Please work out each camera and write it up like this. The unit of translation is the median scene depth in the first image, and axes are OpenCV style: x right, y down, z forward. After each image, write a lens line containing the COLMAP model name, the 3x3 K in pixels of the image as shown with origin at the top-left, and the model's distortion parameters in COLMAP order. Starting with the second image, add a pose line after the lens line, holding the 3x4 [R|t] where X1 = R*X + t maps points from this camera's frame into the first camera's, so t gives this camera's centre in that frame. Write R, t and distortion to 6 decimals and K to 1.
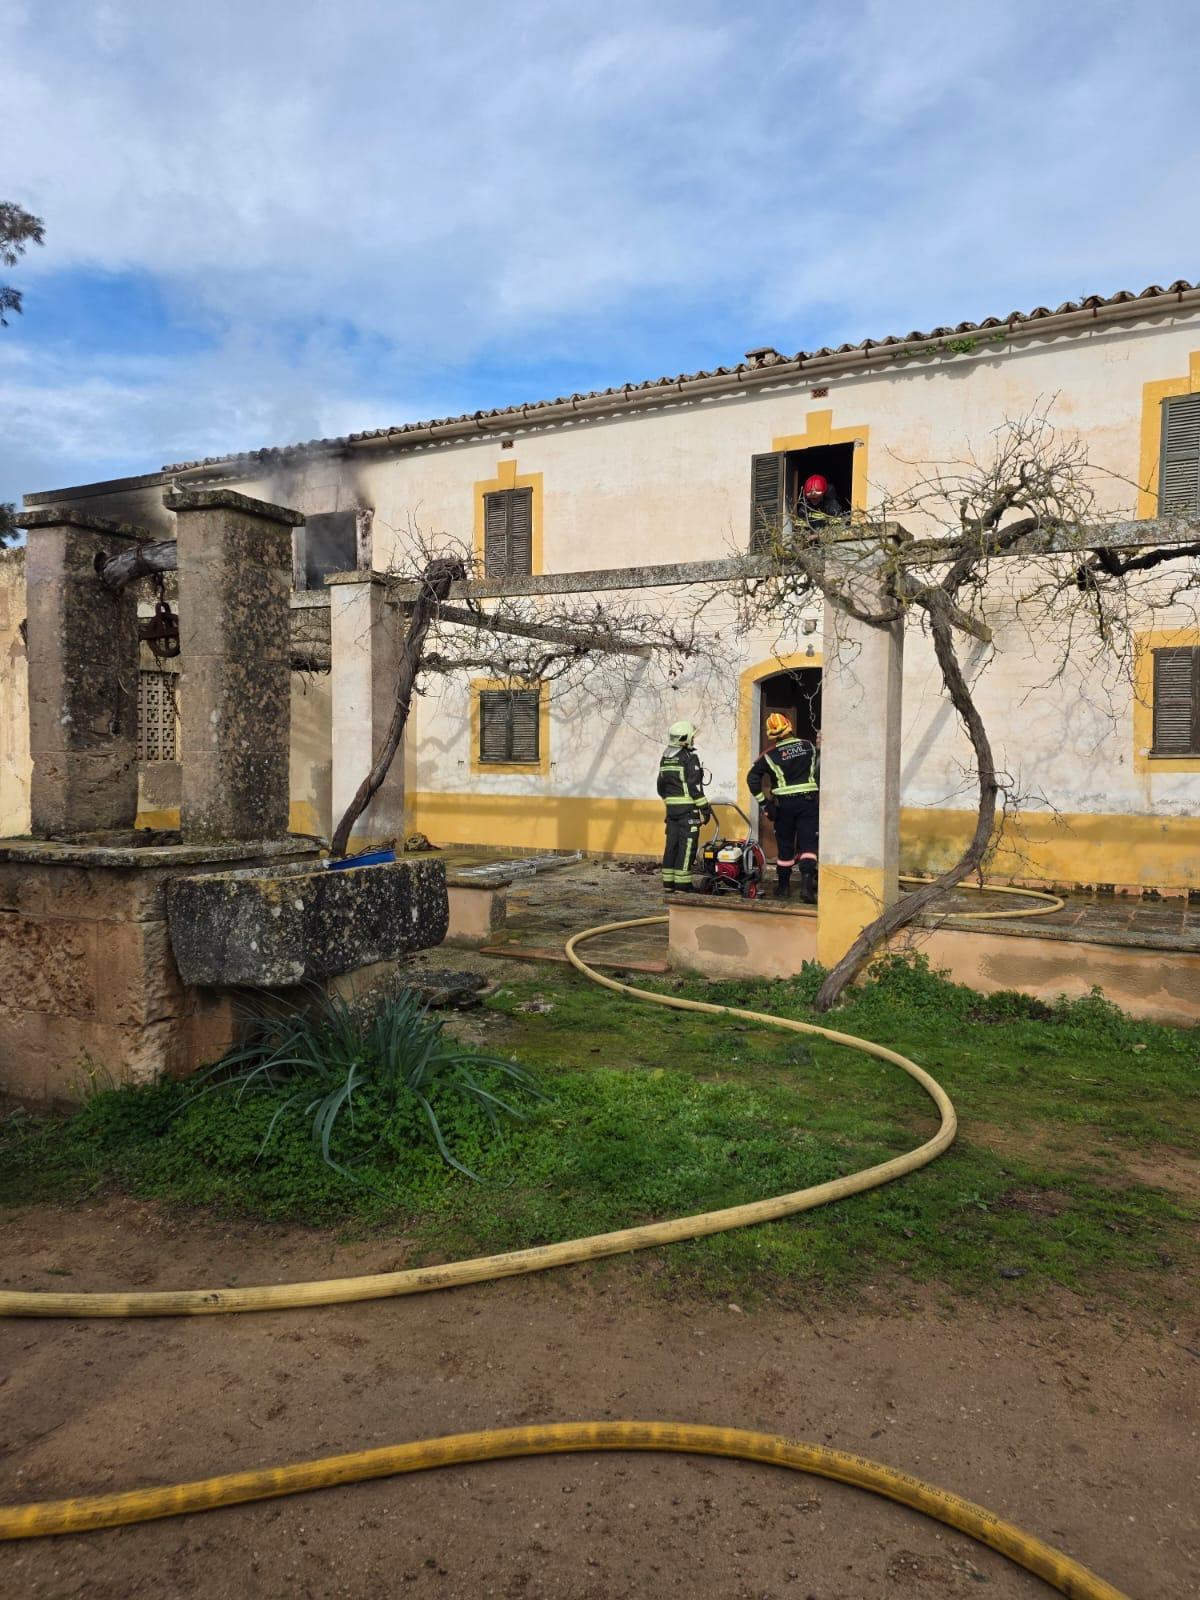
lens RADIAL K [[1037.6, 0, 609.5], [0, 1037.6, 793.0], [0, 0, 1]] dist [0.133995, -0.174958]
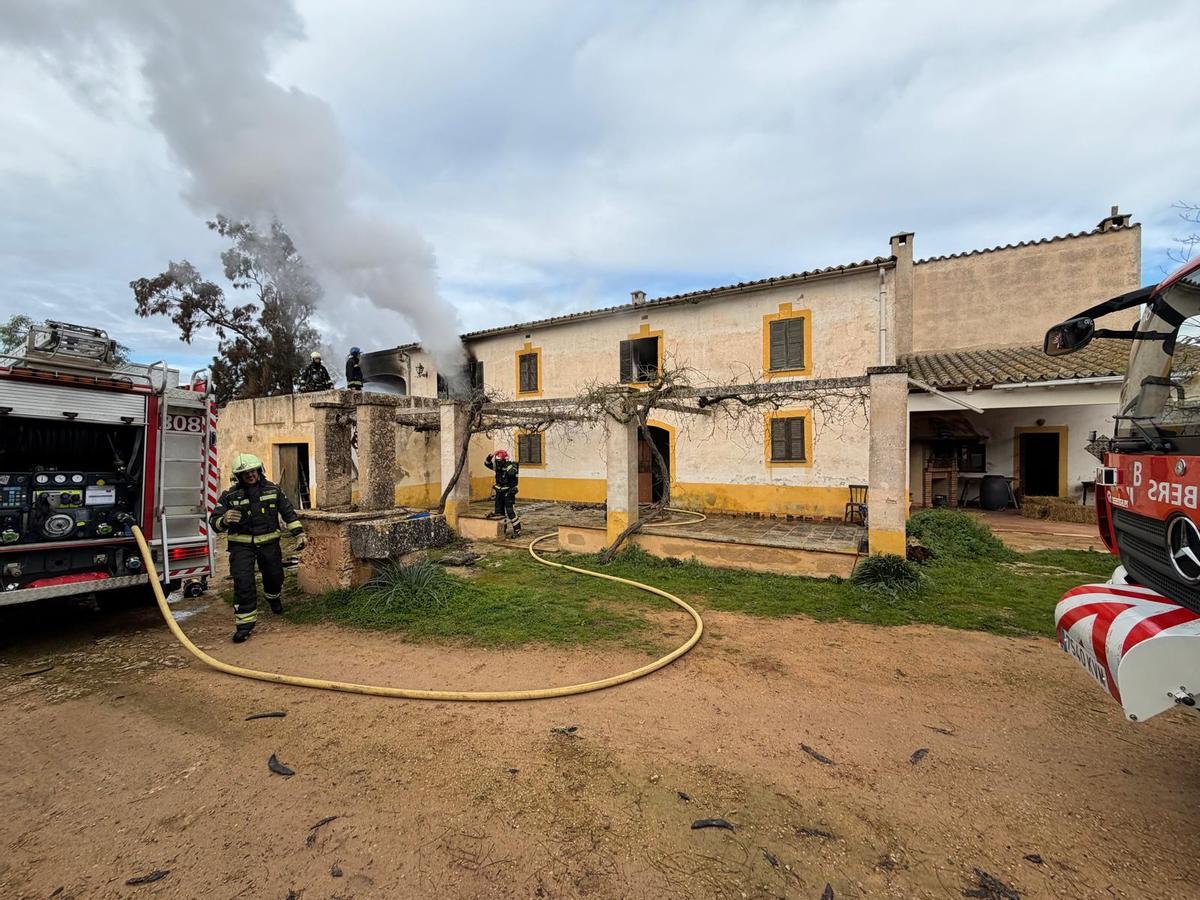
lens RADIAL K [[475.9, 0, 591.5], [0, 475.9, 449.8], [0, 0, 1]] dist [0.002005, 0.000202]
pose [[0.998754, -0.017469, -0.046737, 0.331644], [0.015822, 0.999249, -0.035372, -0.070421], [0.047320, 0.034589, 0.998281, -0.350376]]
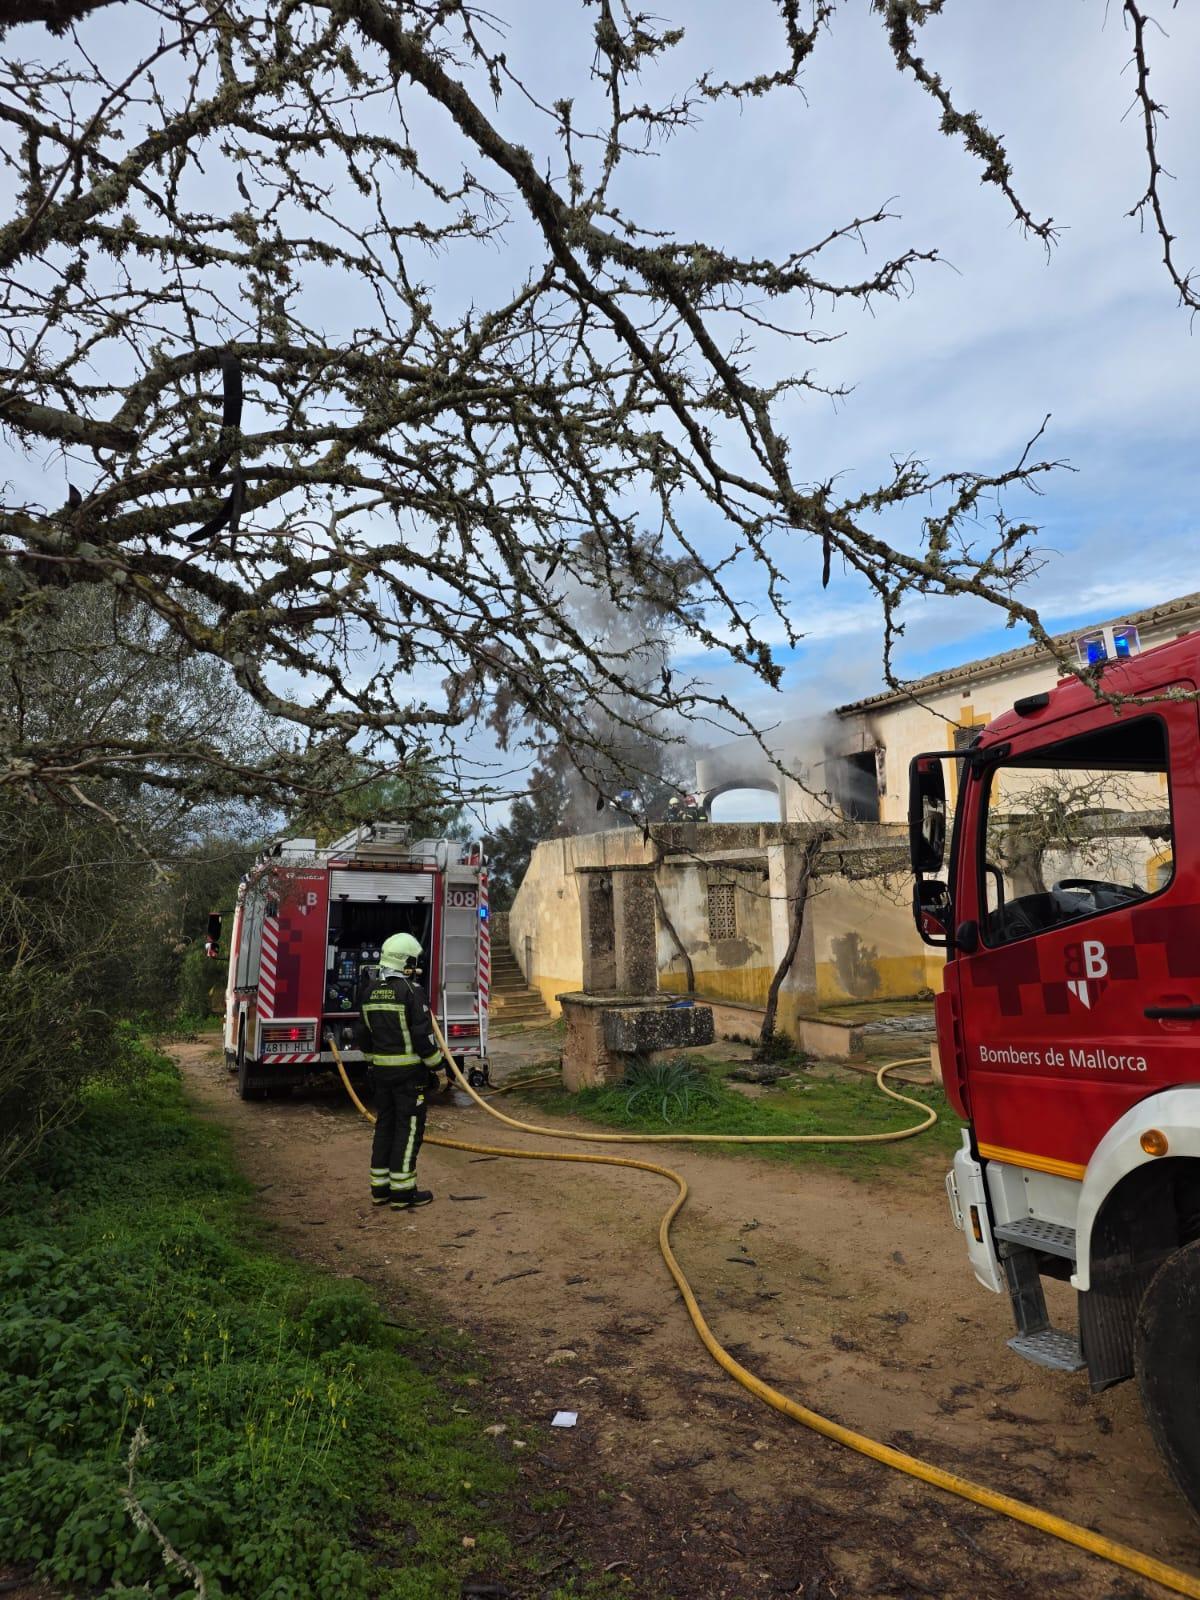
lens RADIAL K [[1037.6, 0, 609.5], [0, 1037.6, 793.0], [0, 0, 1]] dist [0.133995, -0.174958]
pose [[0.784292, -0.093078, -0.613369, 1.171951], [0.011674, 0.990720, -0.135414, -0.099648], [0.620281, 0.099043, 0.778101, -1.035038]]
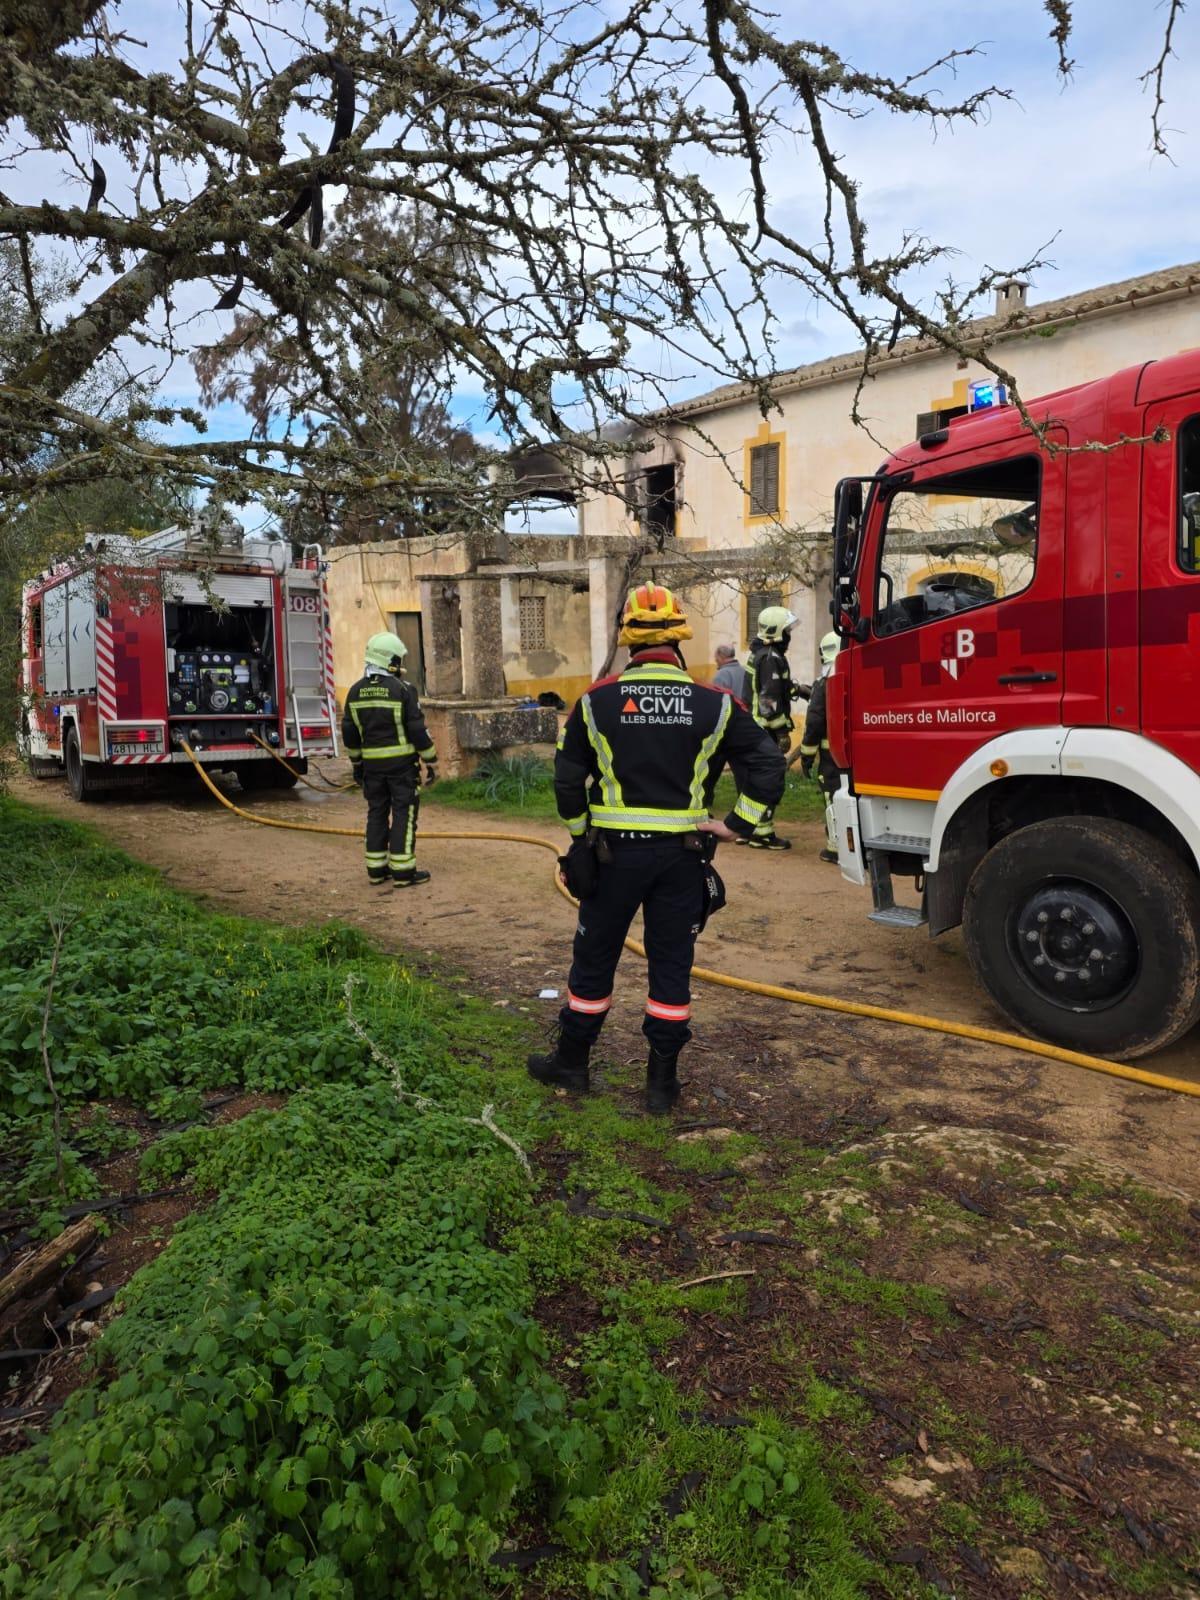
lens RADIAL K [[1053.4, 0, 622.6], [0, 1053.4, 780.2], [0, 0, 1]] dist [0.116216, -0.102674]
pose [[0.909039, 0.042056, -0.414583, 1.095814], [0.010138, 0.992368, 0.122897, -0.077962], [0.416587, -0.115922, 0.901675, -1.314629]]
